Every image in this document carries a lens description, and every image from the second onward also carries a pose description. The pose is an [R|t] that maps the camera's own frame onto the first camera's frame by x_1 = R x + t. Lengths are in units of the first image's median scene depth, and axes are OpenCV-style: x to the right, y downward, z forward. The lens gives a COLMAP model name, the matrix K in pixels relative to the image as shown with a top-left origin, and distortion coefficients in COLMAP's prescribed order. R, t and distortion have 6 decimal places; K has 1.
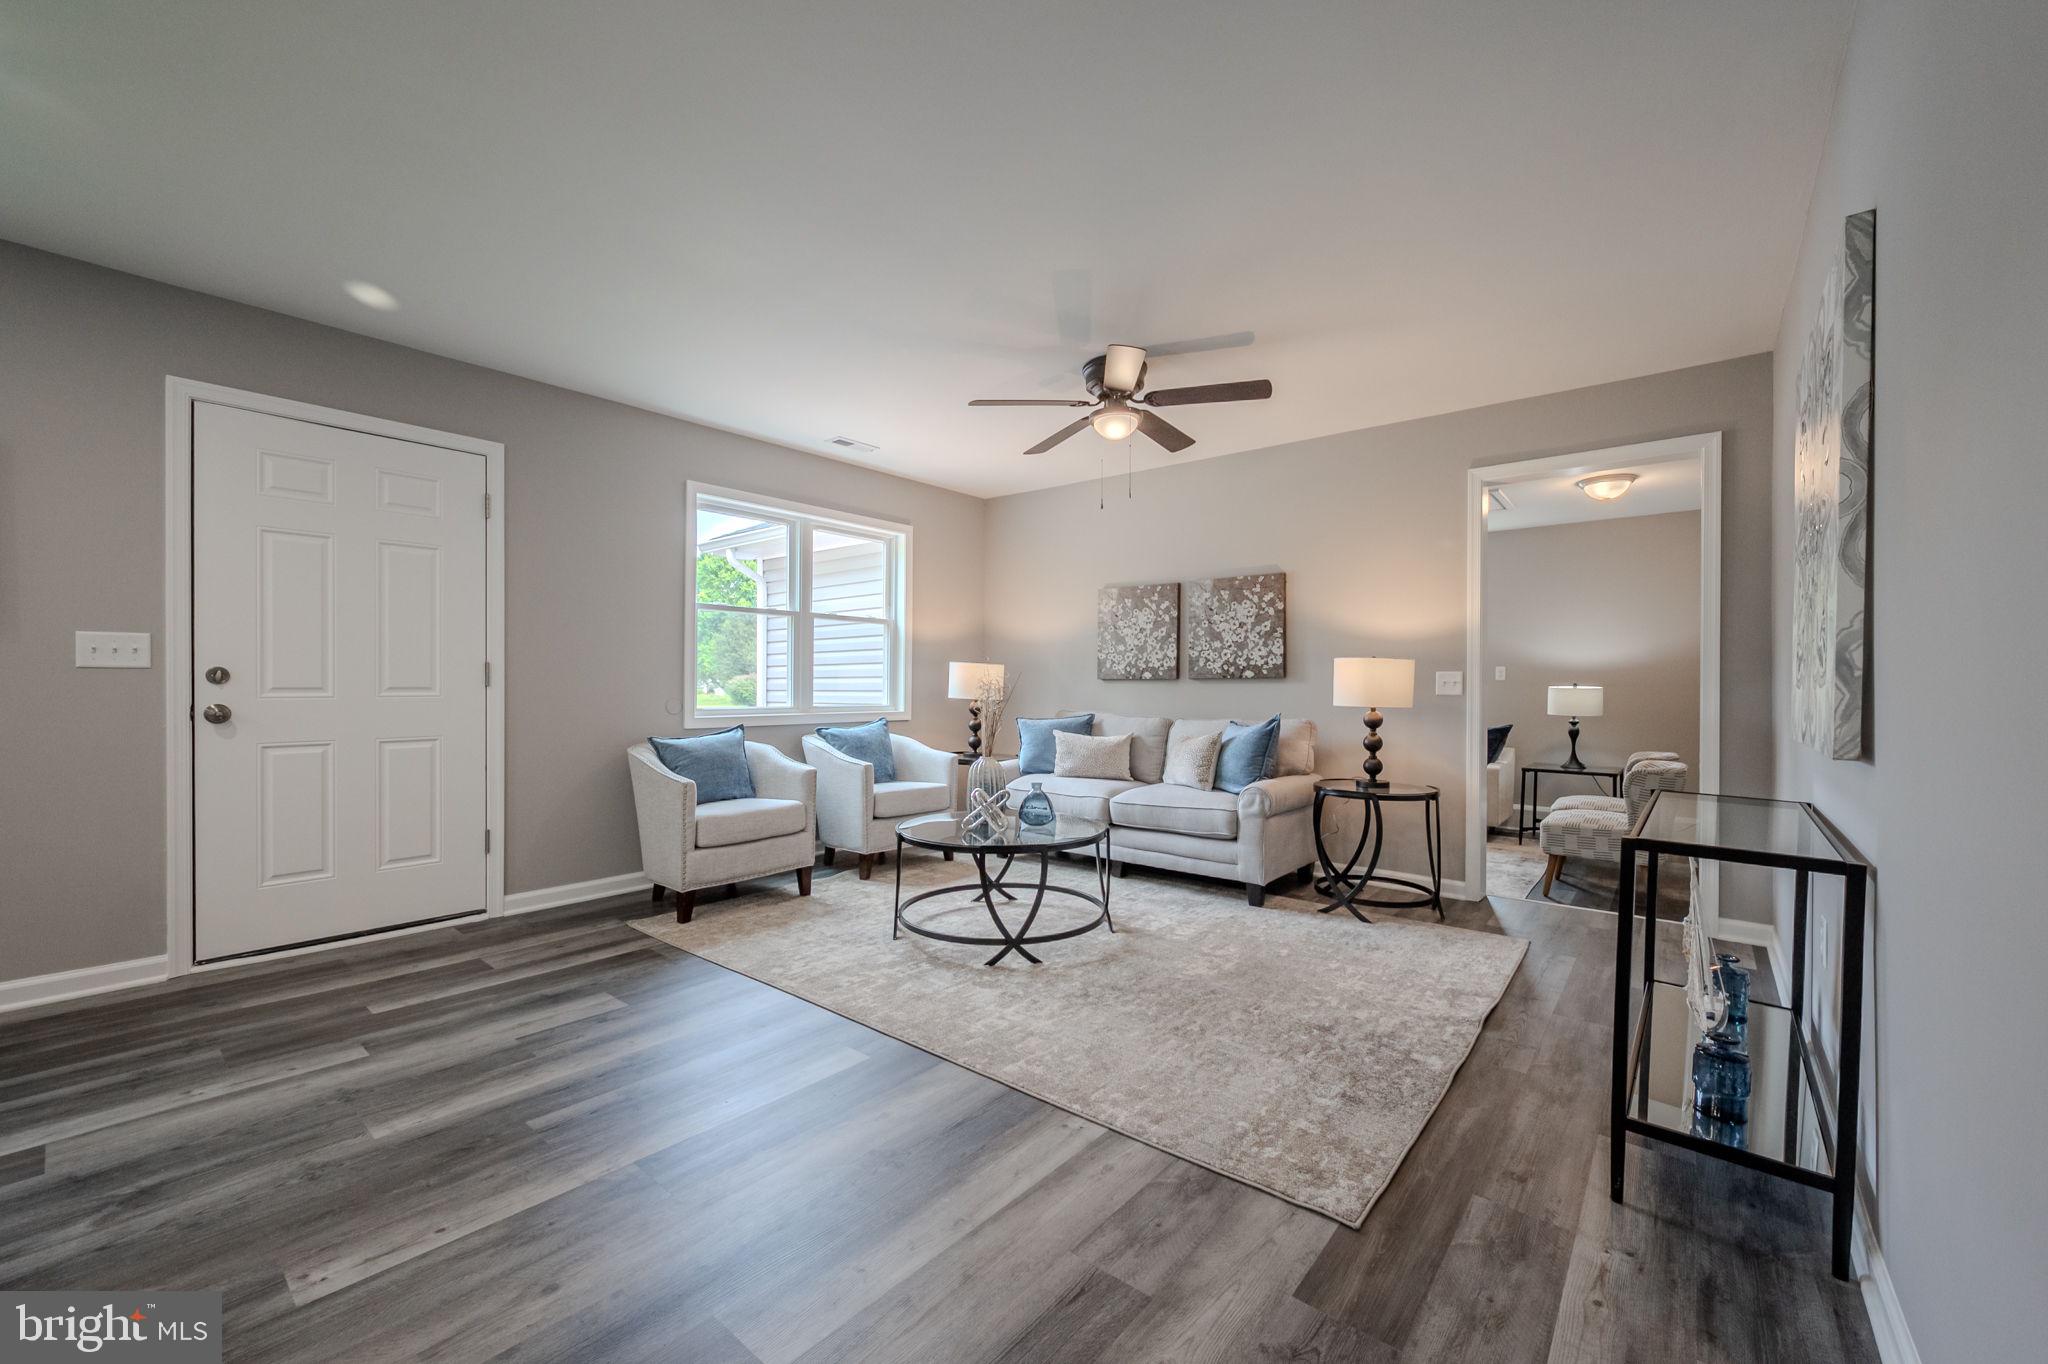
lens RADIAL K [[797.2, 0, 1021.4], [0, 797.2, 700.5], [0, 0, 1]] dist [-0.001991, -0.000126]
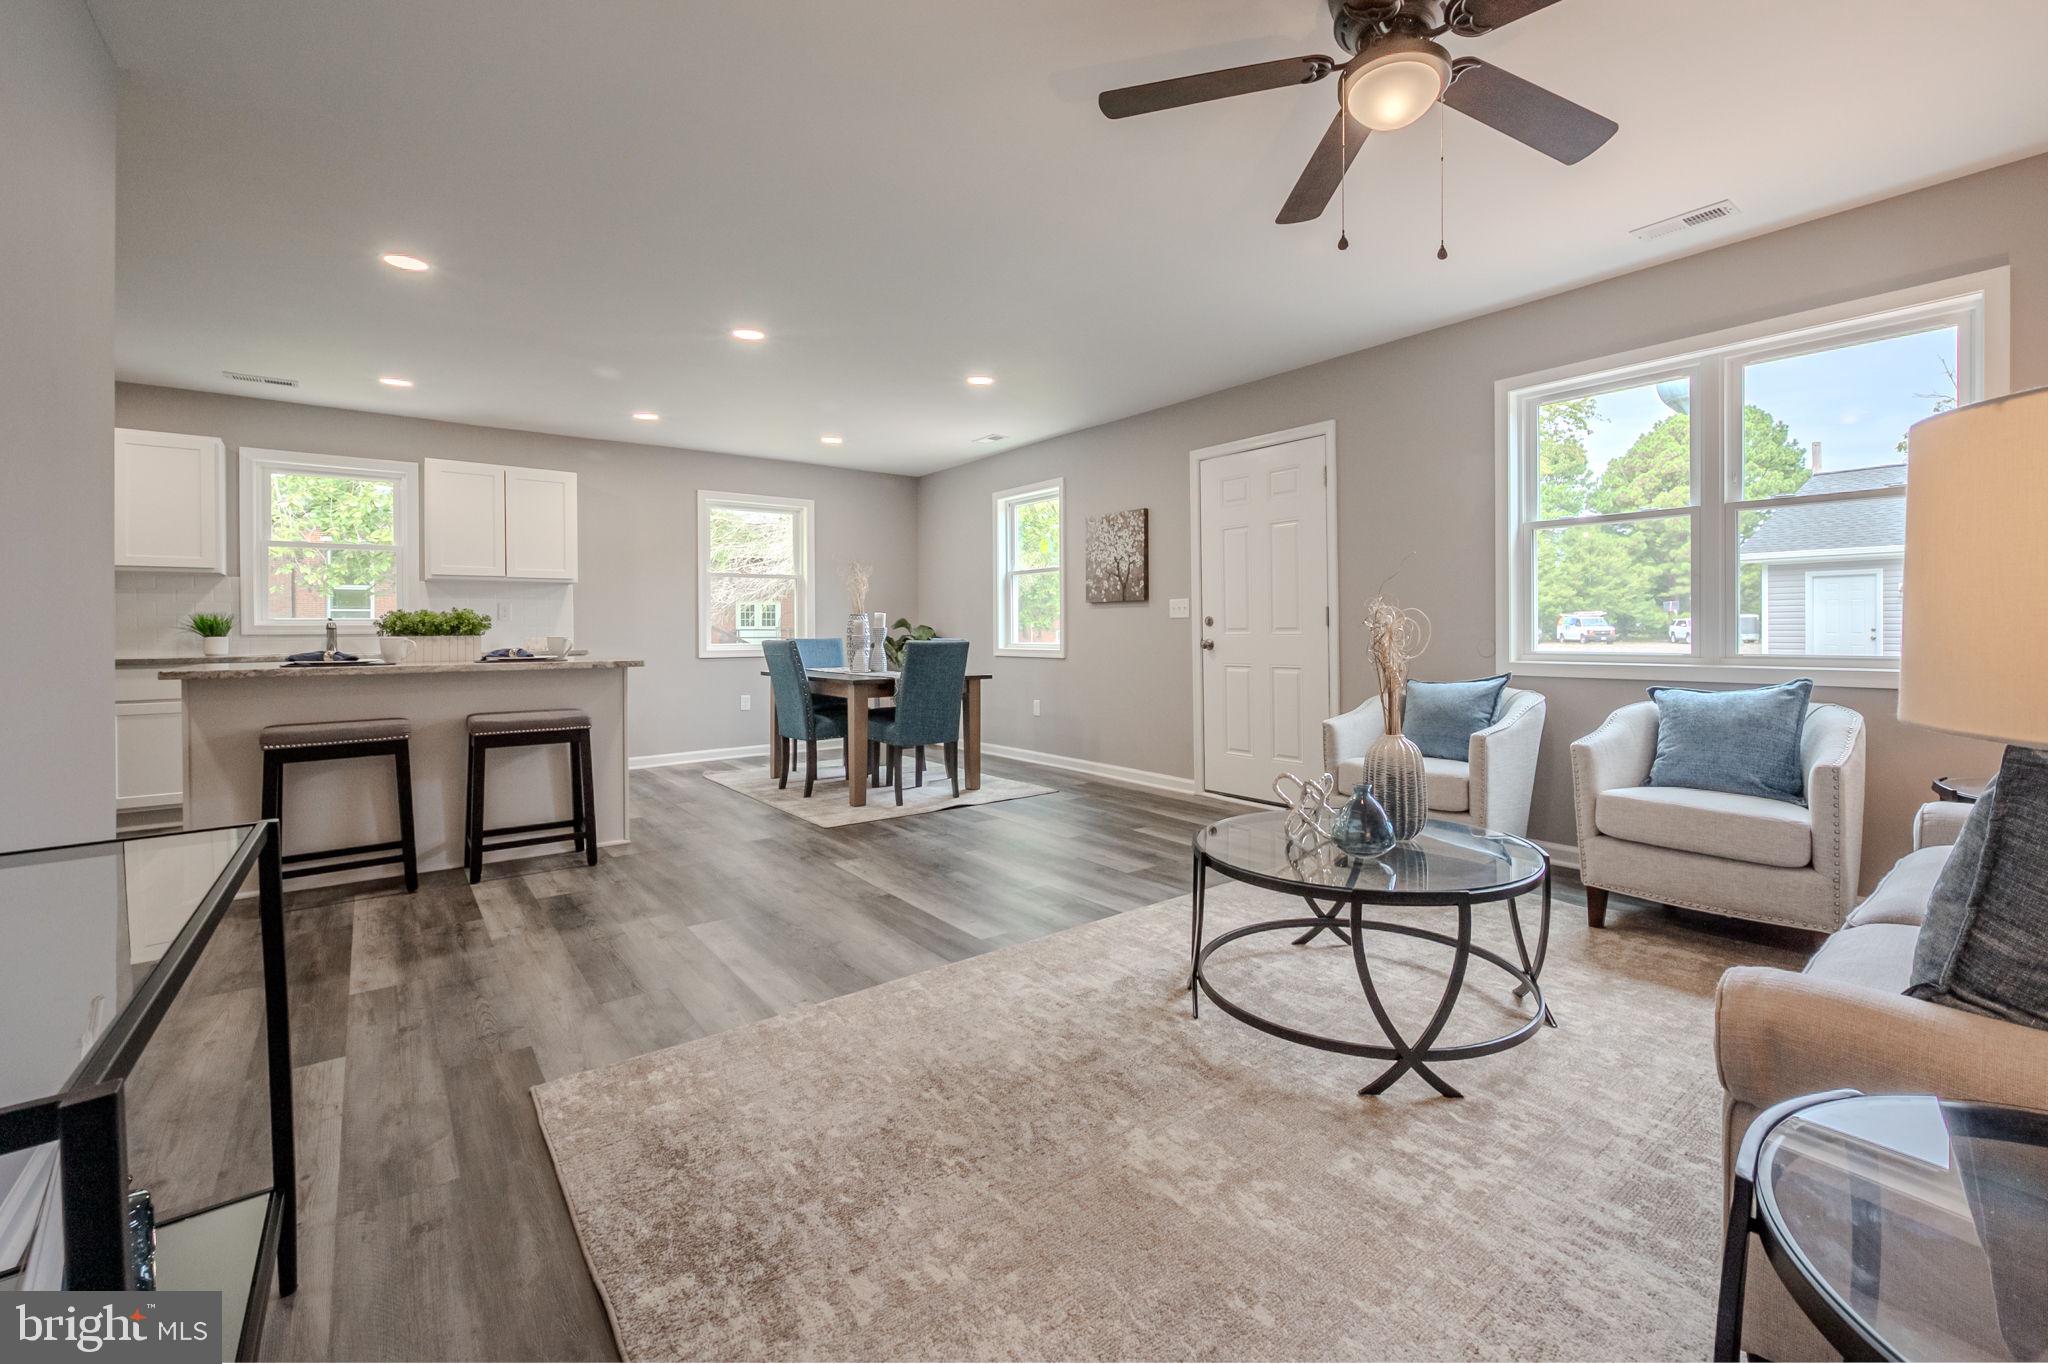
lens RADIAL K [[841.9, 0, 1079.2], [0, 841.9, 633.7], [0, 0, 1]] dist [0.004900, 0.000095]
pose [[-0.168874, 0.003698, -0.985631, 0.658981], [-0.006580, 0.999966, 0.004879, -0.010027], [0.985616, 0.007310, -0.168844, 0.872679]]
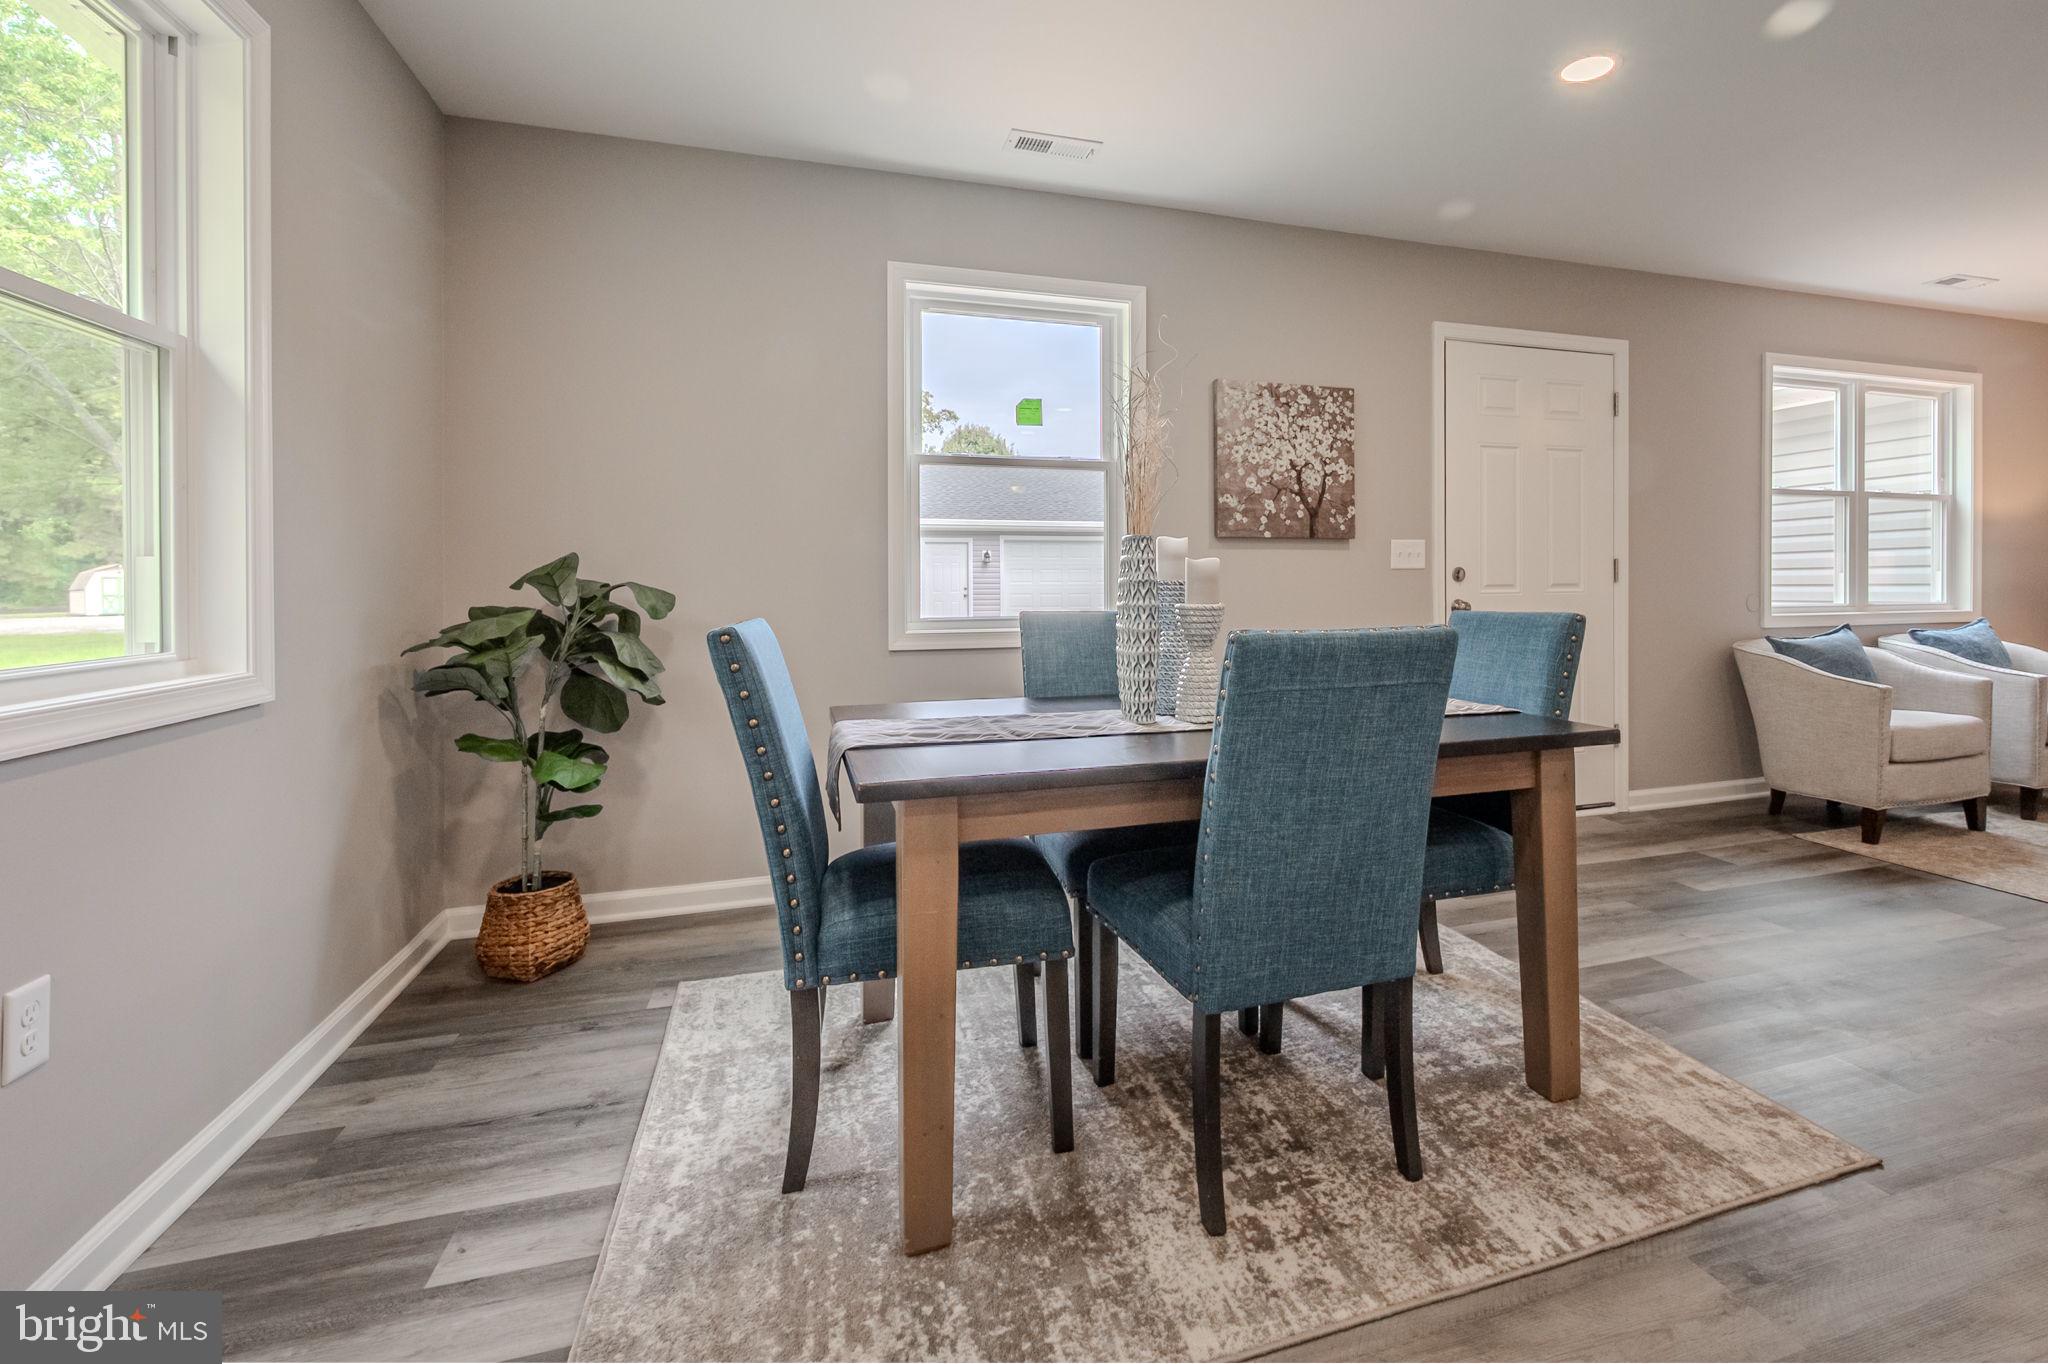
lens RADIAL K [[907.7, 0, 1100.3], [0, 907.7, 589.9], [0, 0, 1]] dist [-0.009729, -0.000265]
pose [[0.844765, 0.000528, -0.535137, -0.622190], [-0.001982, 0.999996, -0.002143, -0.004020], [0.535134, 0.002871, 0.844762, -0.327331]]
